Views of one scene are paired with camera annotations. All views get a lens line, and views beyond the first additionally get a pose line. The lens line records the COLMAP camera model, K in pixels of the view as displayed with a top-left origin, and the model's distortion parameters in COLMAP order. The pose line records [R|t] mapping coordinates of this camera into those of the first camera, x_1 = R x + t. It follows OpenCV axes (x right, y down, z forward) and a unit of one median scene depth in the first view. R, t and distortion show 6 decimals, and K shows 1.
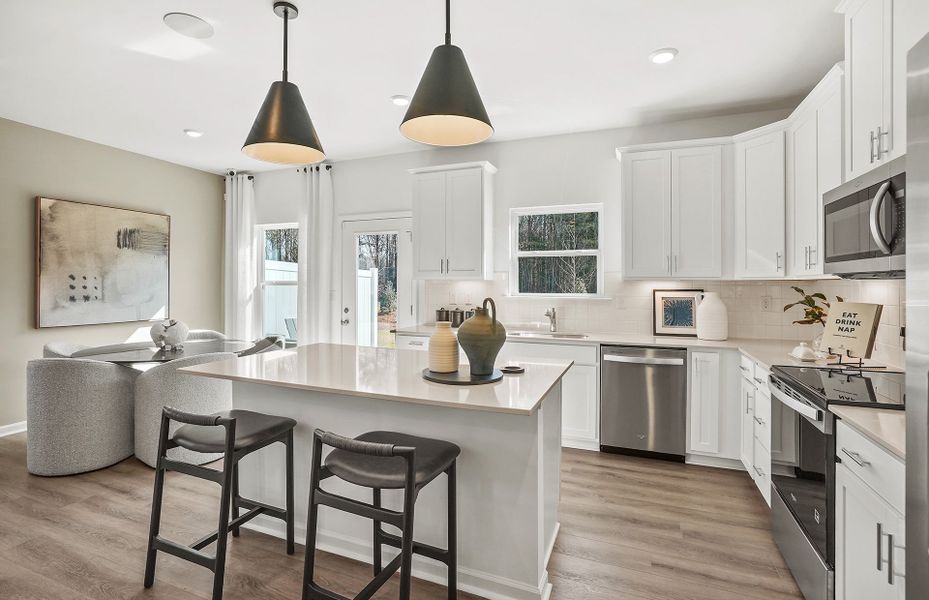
lens RADIAL K [[437.3, 0, 459.9], [0, 437.3, 280.3], [0, 0, 1]] dist [-0.042704, 0.020123]
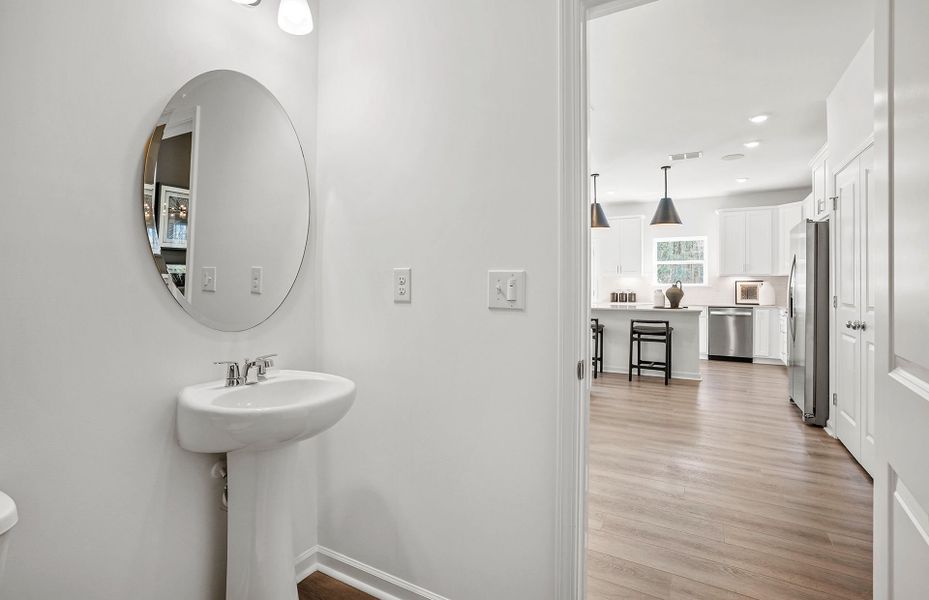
lens RADIAL K [[437.3, 0, 459.9], [0, 437.3, 283.8], [0, 0, 1]] dist [-0.042704, 0.020123]
pose [[0.990752, -0.000637, -0.135685, -0.520804], [0.001241, 0.999990, 0.004372, 0.024440], [0.135681, -0.004500, 0.990742, -1.092180]]
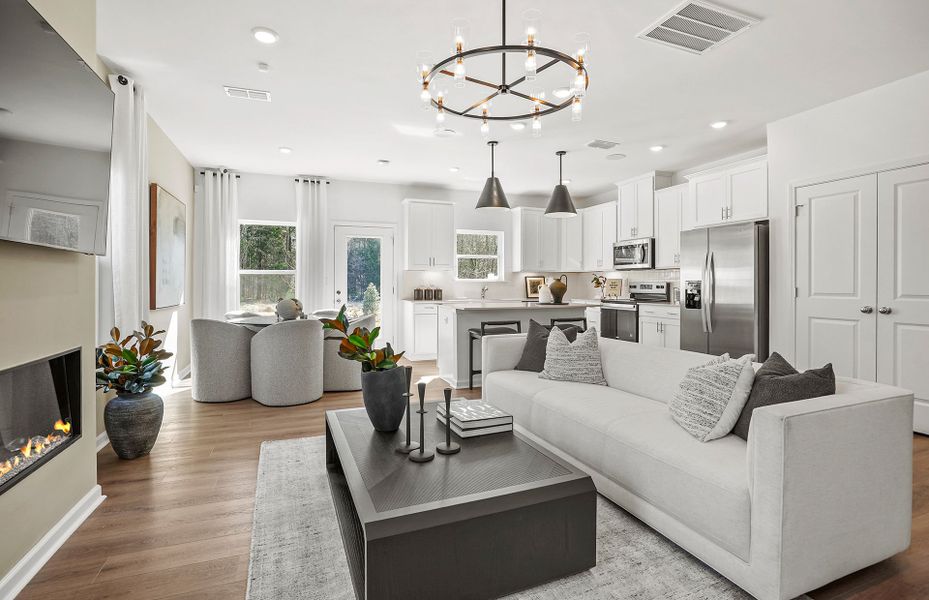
lens RADIAL K [[437.3, 0, 460.4], [0, 437.3, 280.7], [0, 0, 1]] dist [-0.042704, 0.020123]
pose [[0.724035, 0.001668, 0.689761, -1.215172], [-0.003929, 0.999991, 0.001707, 0.039421], [-0.689752, -0.003946, 0.724035, -0.293609]]
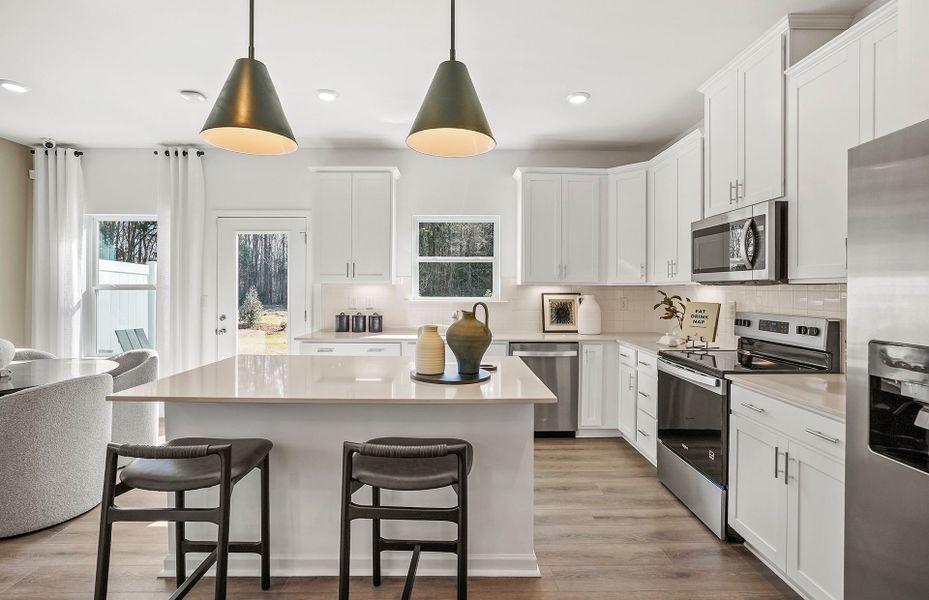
lens RADIAL K [[437.3, 0, 459.8], [0, 437.3, 286.5], [0, 0, 1]] dist [-0.042704, 0.020123]
pose [[0.922047, 0.001473, 0.387074, -0.208269], [-0.004130, 0.999973, 0.006033, -0.002493], [-0.387055, -0.007161, 0.922029, 0.010162]]
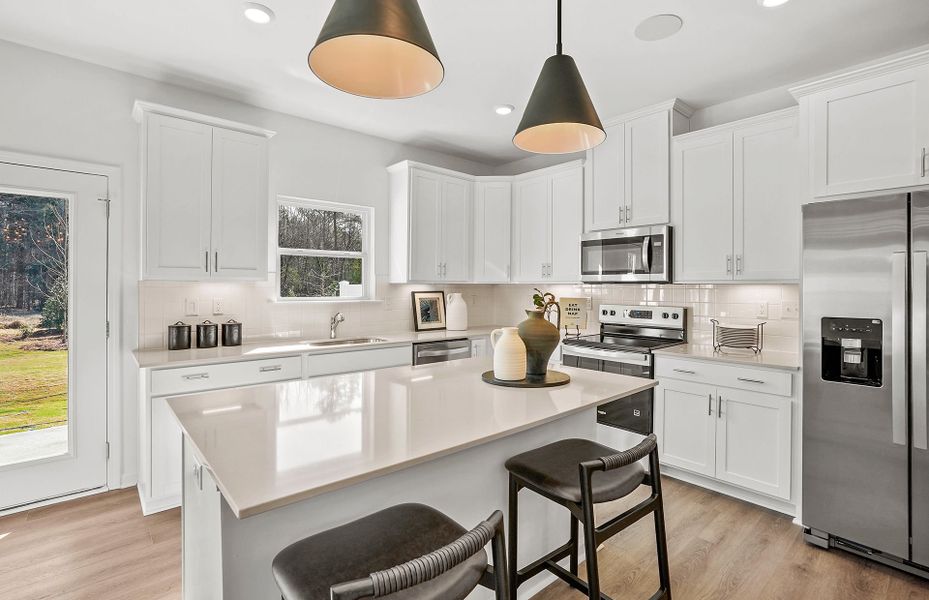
lens RADIAL K [[437.3, 0, 461.6], [0, 437.3, 284.7], [0, 0, 1]] dist [-0.042704, 0.020123]
pose [[0.450278, 0.002038, 0.892886, -0.523146], [-0.009669, 0.999950, 0.002593, -0.000701], [-0.892836, -0.009801, 0.450275, 0.369907]]
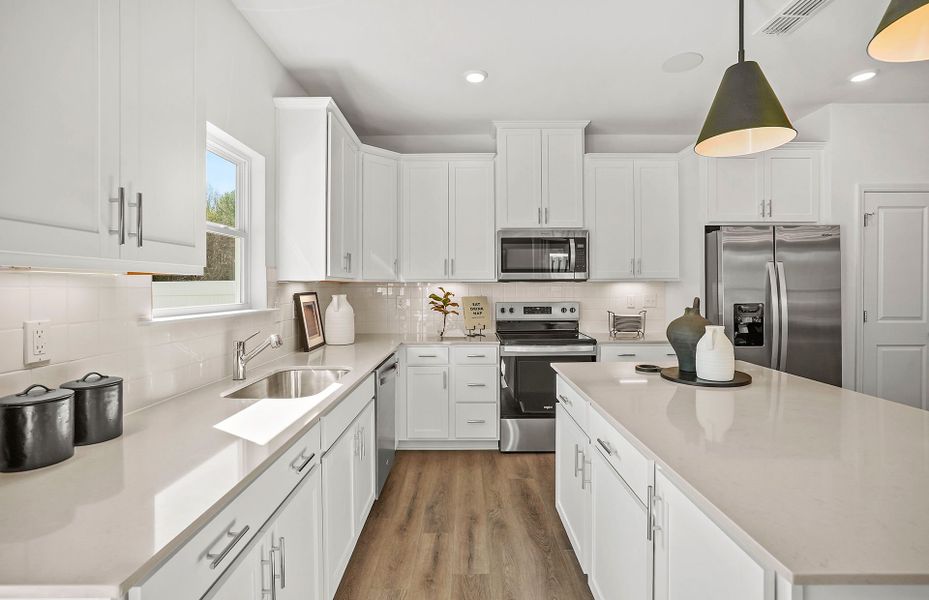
lens RADIAL K [[437.3, 0, 459.5], [0, 437.3, 287.9], [0, 0, 1]] dist [-0.042704, 0.020123]
pose [[-0.369759, -0.003795, 0.929120, -0.376744], [-0.003562, 0.999990, 0.002667, 0.008461], [-0.929121, -0.002323, -0.369769, 1.018718]]
